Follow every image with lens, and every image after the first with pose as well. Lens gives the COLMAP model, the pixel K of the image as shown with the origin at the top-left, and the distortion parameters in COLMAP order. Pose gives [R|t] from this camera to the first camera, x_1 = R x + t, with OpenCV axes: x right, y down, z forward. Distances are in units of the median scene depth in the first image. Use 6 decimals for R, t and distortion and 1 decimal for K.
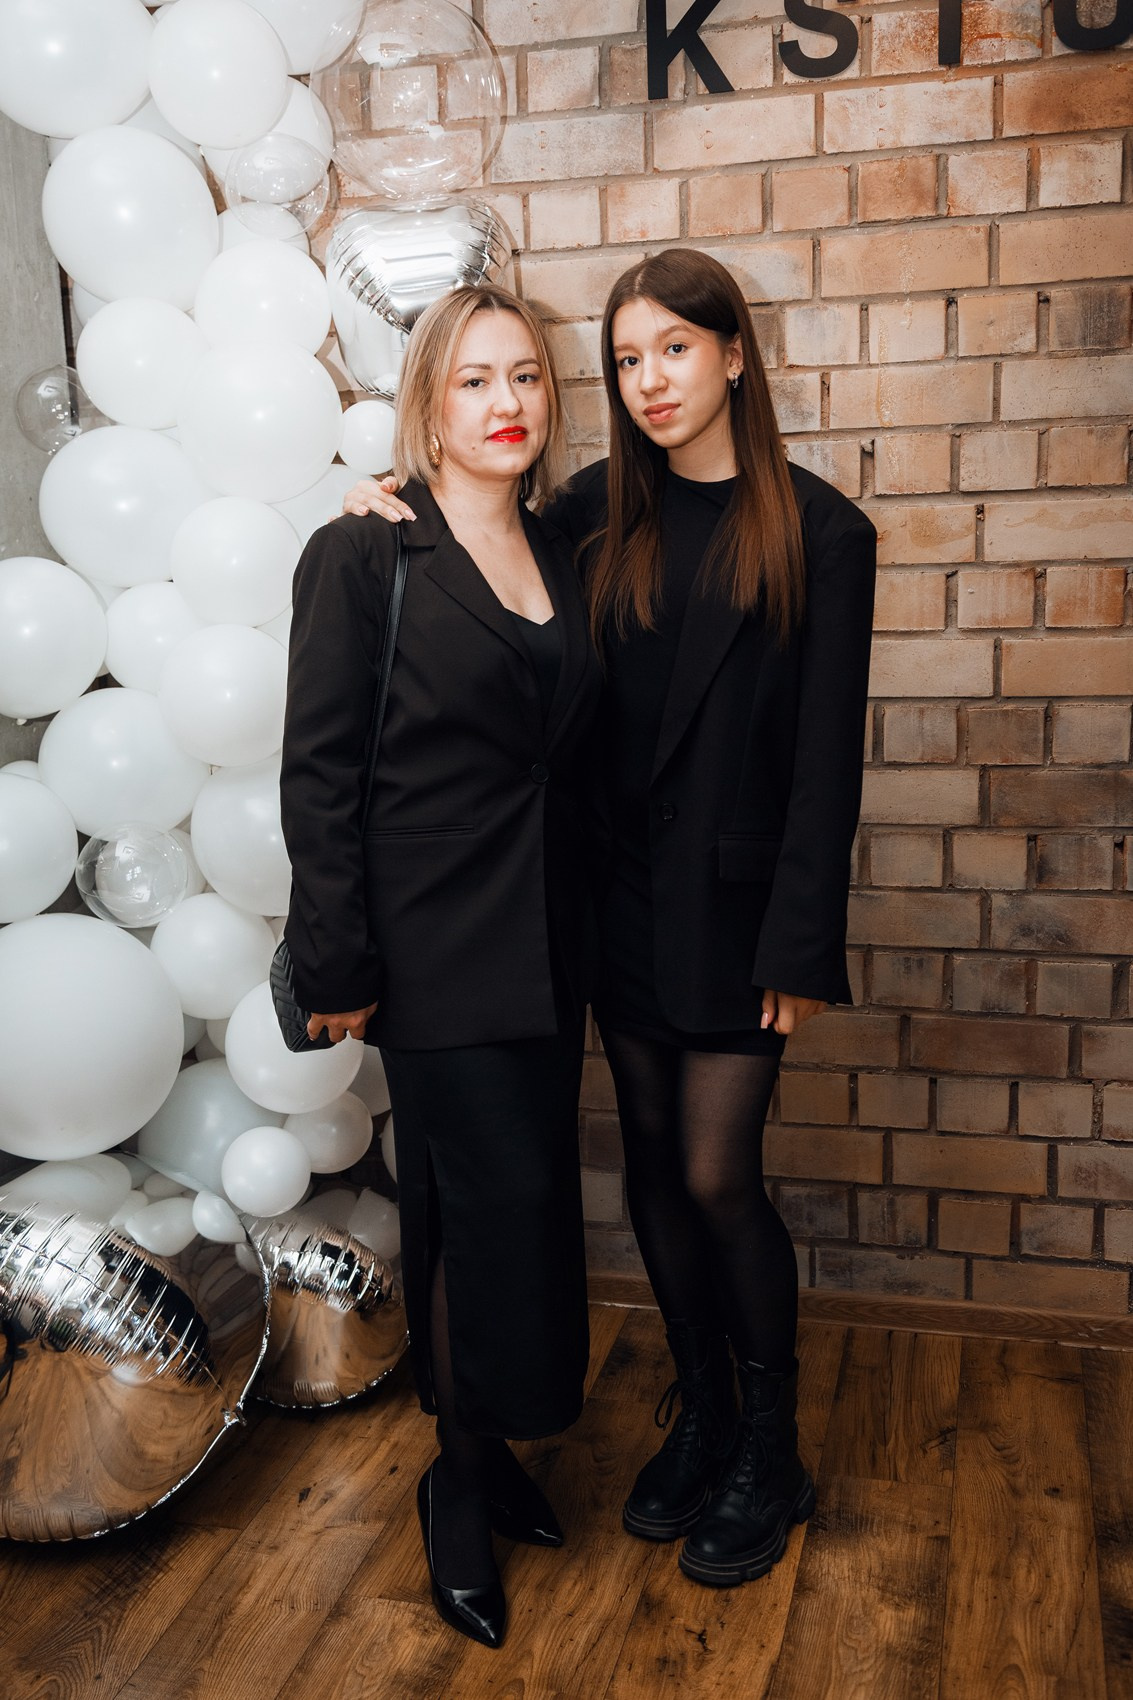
lens RADIAL K [[1692.0, 0, 565.7], [0, 1692.0, 844.2], [0, 0, 1]] dist [0.018430, 0.000000]
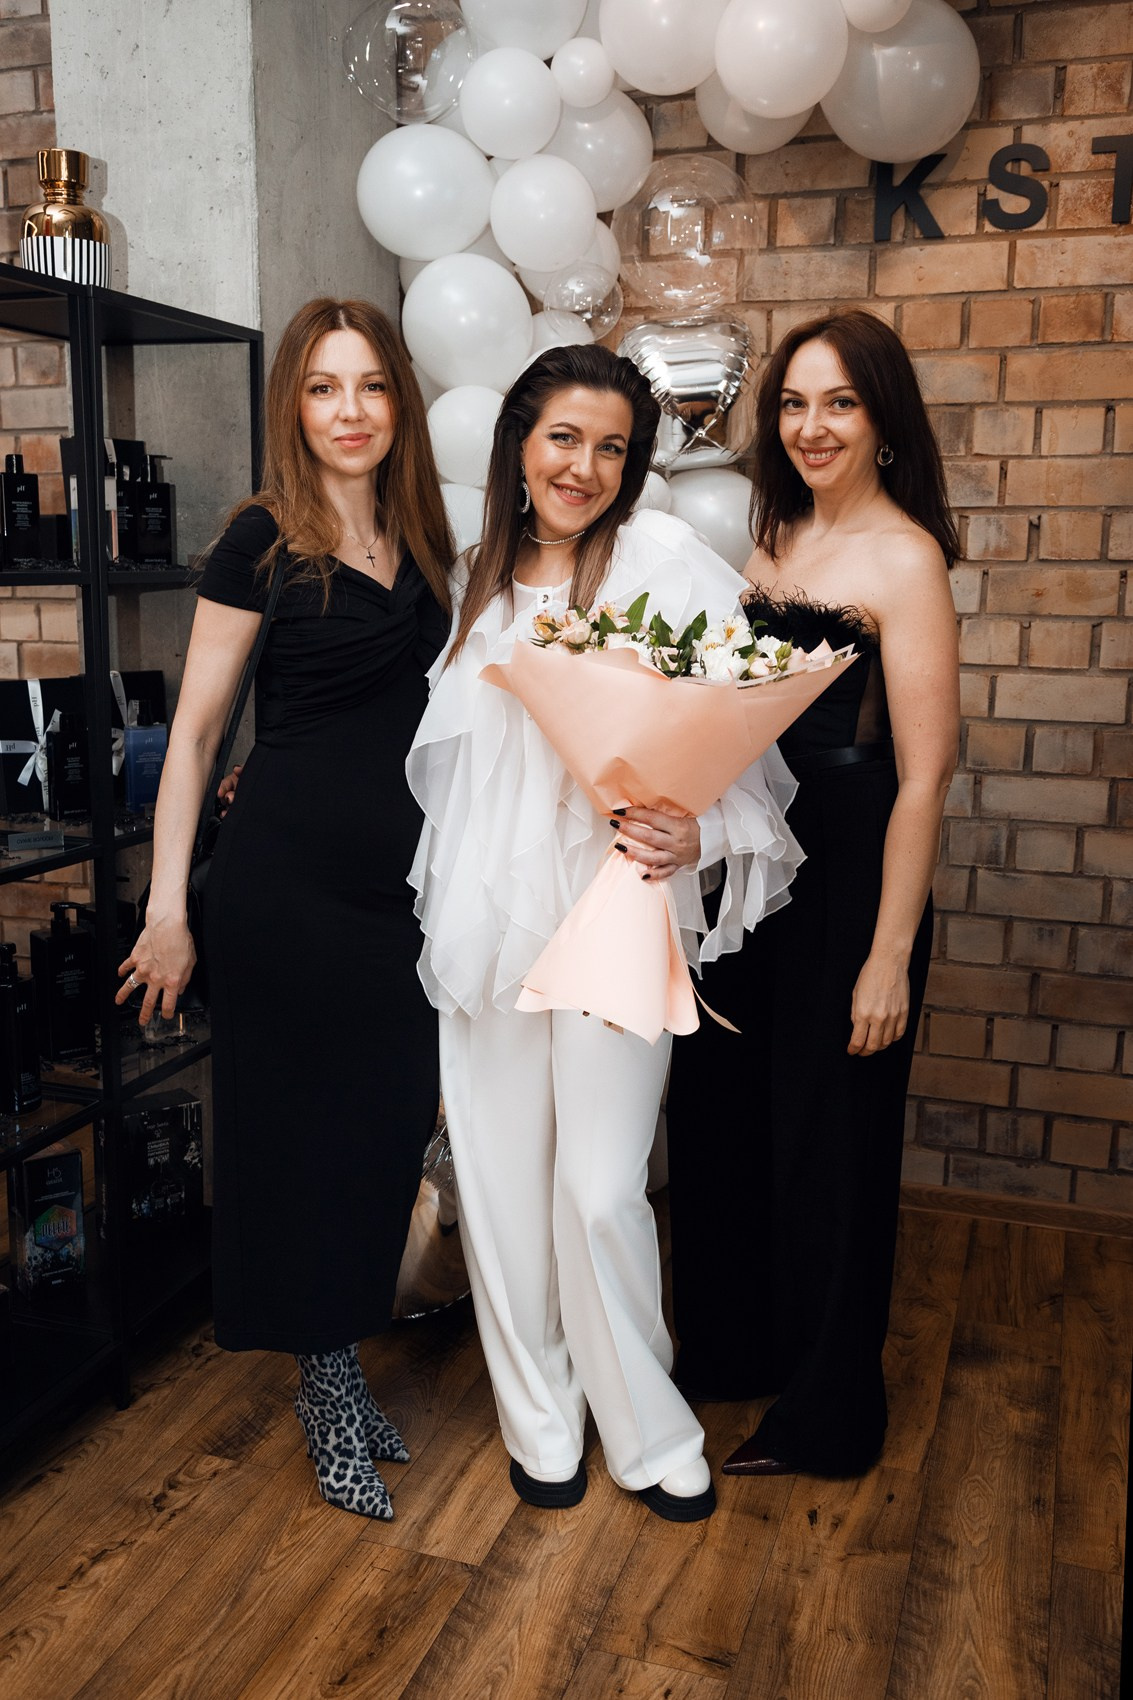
lens RADIAL K [[1511.3, 0, 564.4], [0, 1511.3, 856.7], [0, 0, 1]] dist [-0.008343, 0.010018]
pose [[0.996182, 0.053485, -0.069000, -0.079702], [-0.052220, 0.998435, 0.020004, 0.010757], [0.069962, -0.016324, 0.997416, -0.148835]]
